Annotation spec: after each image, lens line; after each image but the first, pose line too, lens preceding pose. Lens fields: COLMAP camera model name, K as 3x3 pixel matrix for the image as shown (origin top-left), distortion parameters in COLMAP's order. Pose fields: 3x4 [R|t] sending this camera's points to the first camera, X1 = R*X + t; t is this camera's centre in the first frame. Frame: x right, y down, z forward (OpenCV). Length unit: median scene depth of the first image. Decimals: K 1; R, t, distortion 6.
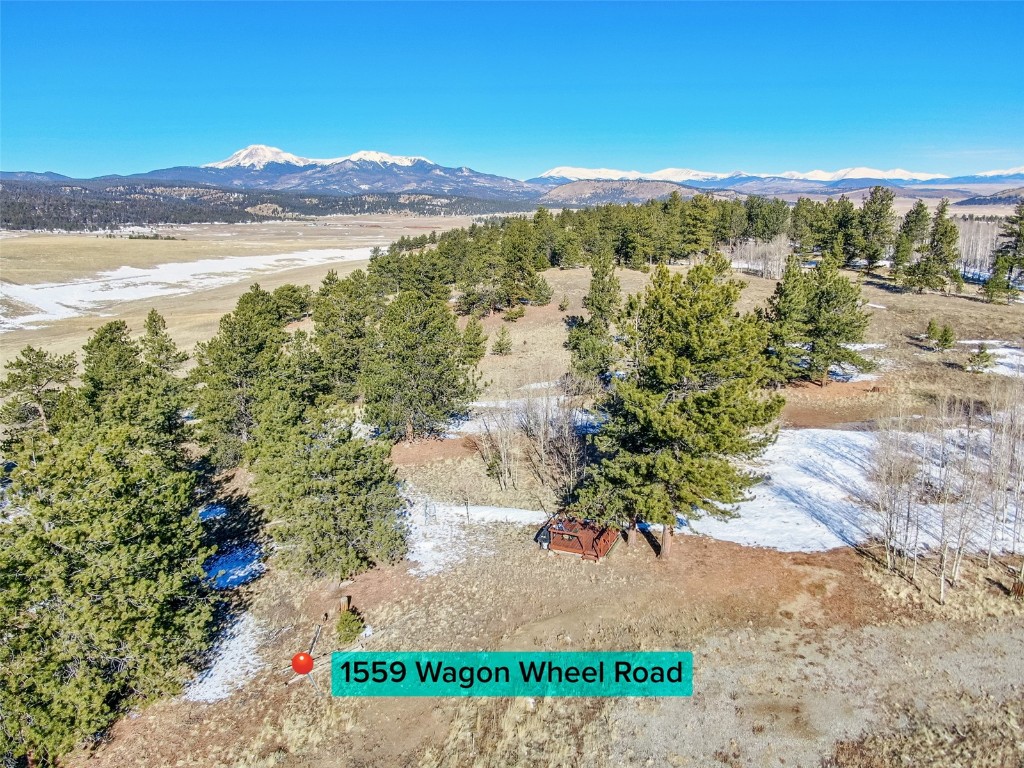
lens RADIAL K [[737.8, 0, 512.0], [0, 737.8, 384.0], [0, 0, 1]] dist [-0.018129, 0.038339]
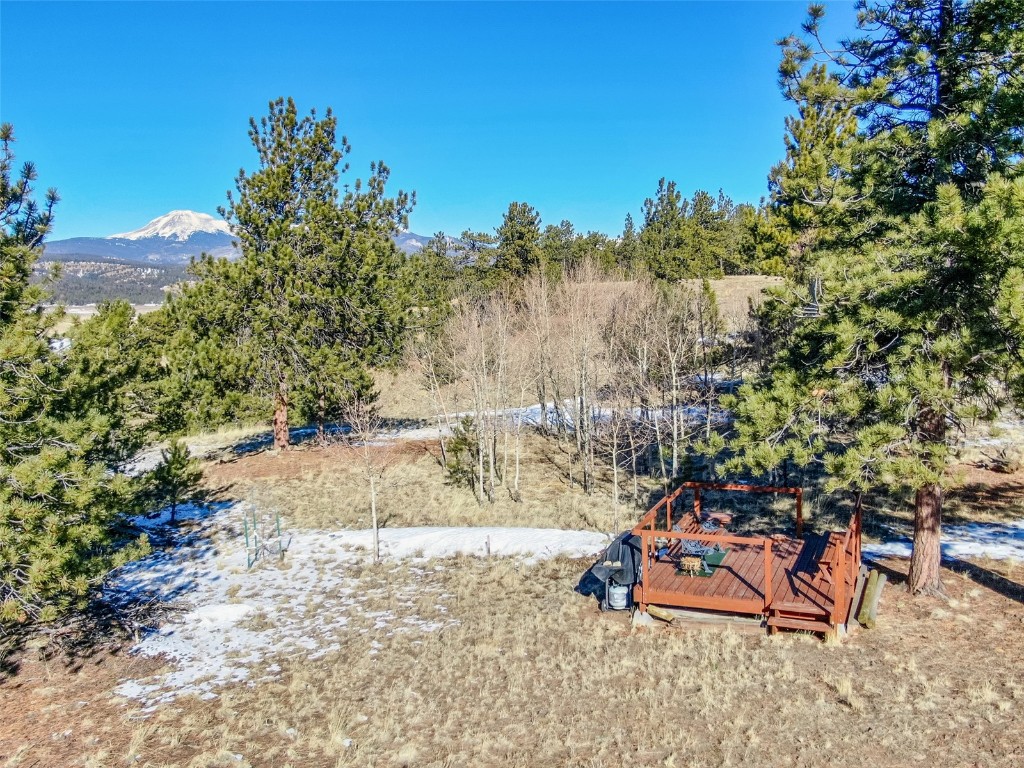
lens RADIAL K [[973.1, 0, 511.9], [0, 973.1, 385.8], [0, 0, 1]] dist [0.036582, -0.014762]
pose [[0.999980, -0.006156, 0.001594, 0.003052], [0.006315, 0.990787, -0.135279, 0.174942], [-0.000746, 0.135286, 0.990806, 0.568430]]
